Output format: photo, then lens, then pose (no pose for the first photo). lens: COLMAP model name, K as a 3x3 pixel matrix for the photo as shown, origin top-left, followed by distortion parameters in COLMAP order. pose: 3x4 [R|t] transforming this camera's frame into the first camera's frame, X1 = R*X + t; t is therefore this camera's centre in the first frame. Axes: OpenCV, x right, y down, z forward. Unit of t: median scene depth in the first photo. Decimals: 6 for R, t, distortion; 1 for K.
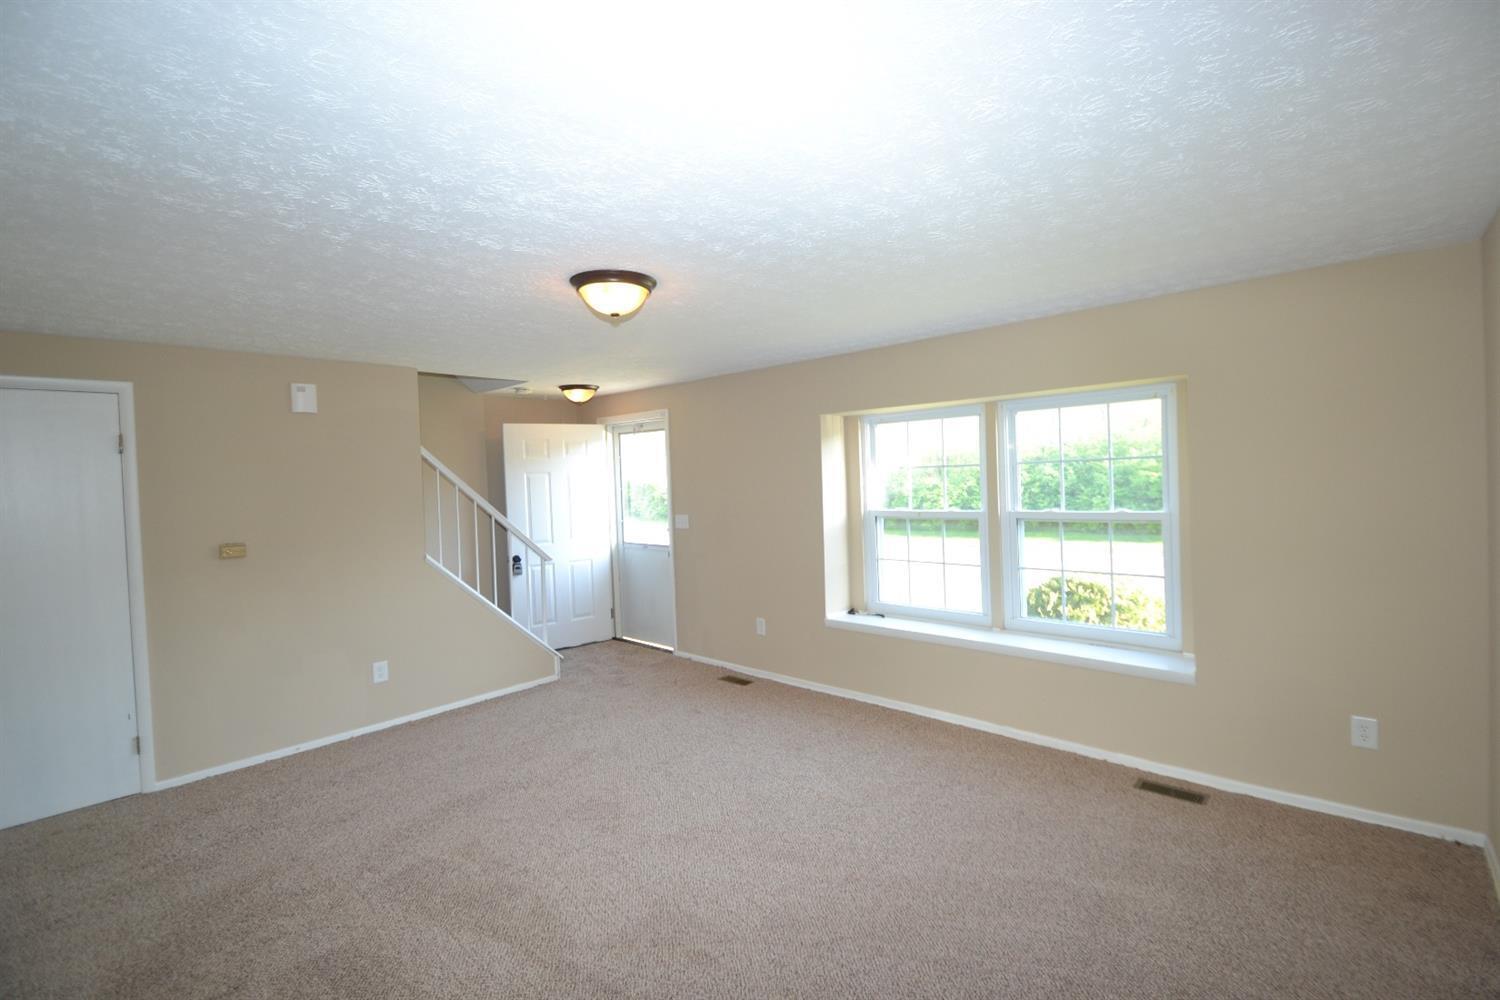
lens RADIAL K [[665.4, 0, 761.8], [0, 665.4, 497.5], [0, 0, 1]] dist [0.000395, -0.003032]
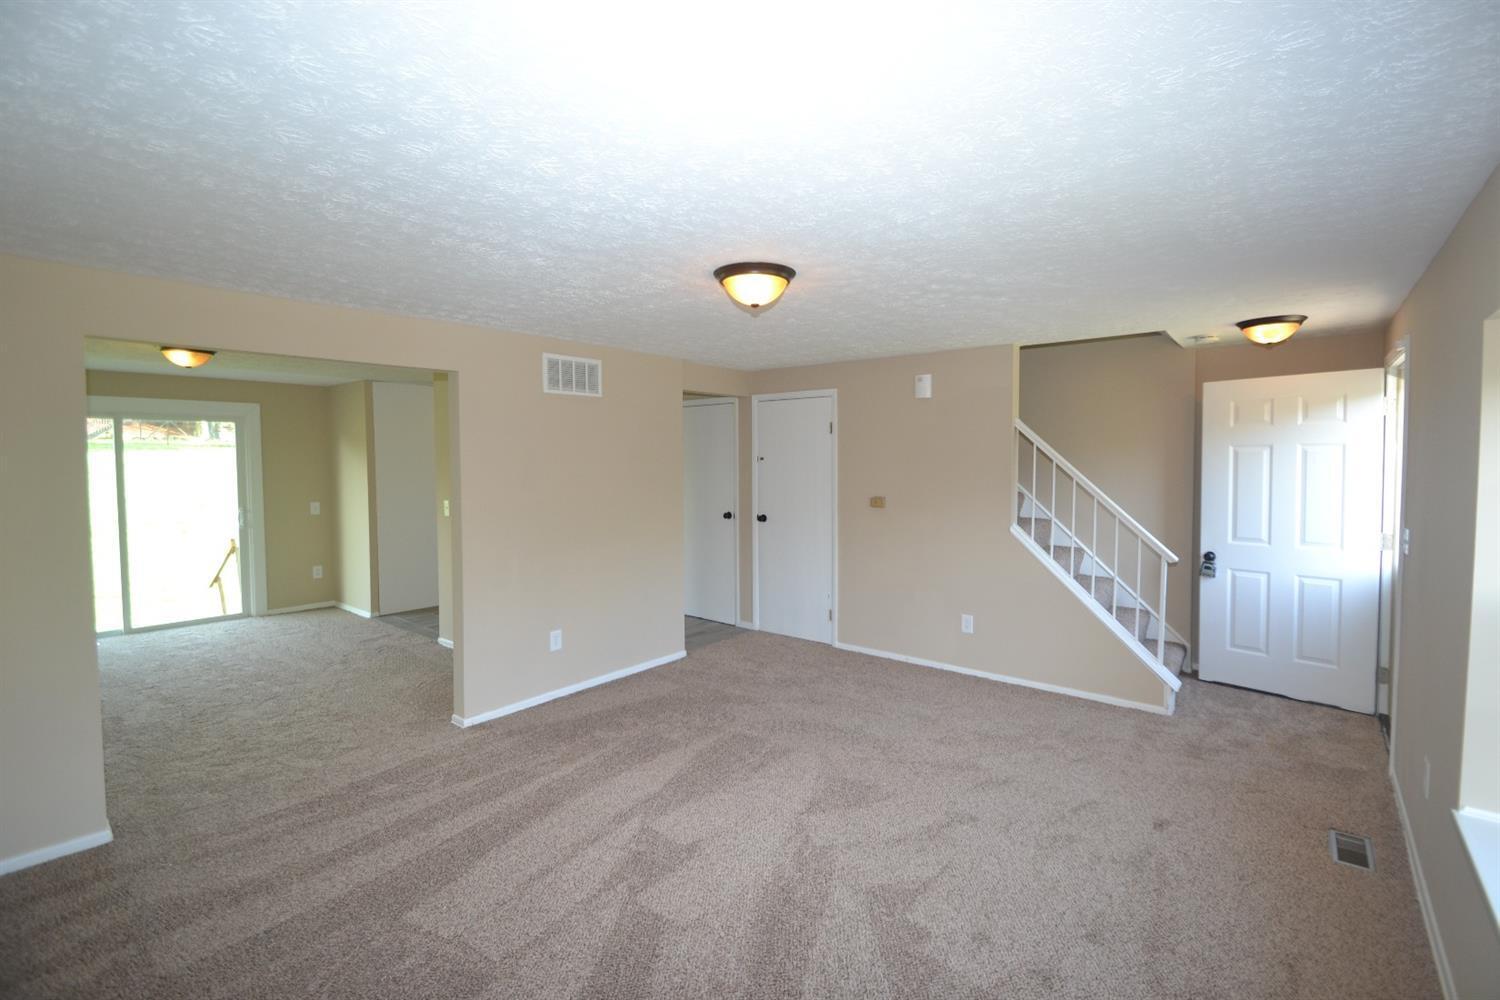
lens RADIAL K [[665.4, 0, 753.2], [0, 665.4, 501.7], [0, 0, 1]] dist [0.000395, -0.003032]
pose [[0.050706, 0.100809, -0.993613, 0.408021], [-0.027535, 0.994656, 0.099510, -0.037334], [0.998334, 0.022313, 0.053210, 0.462881]]
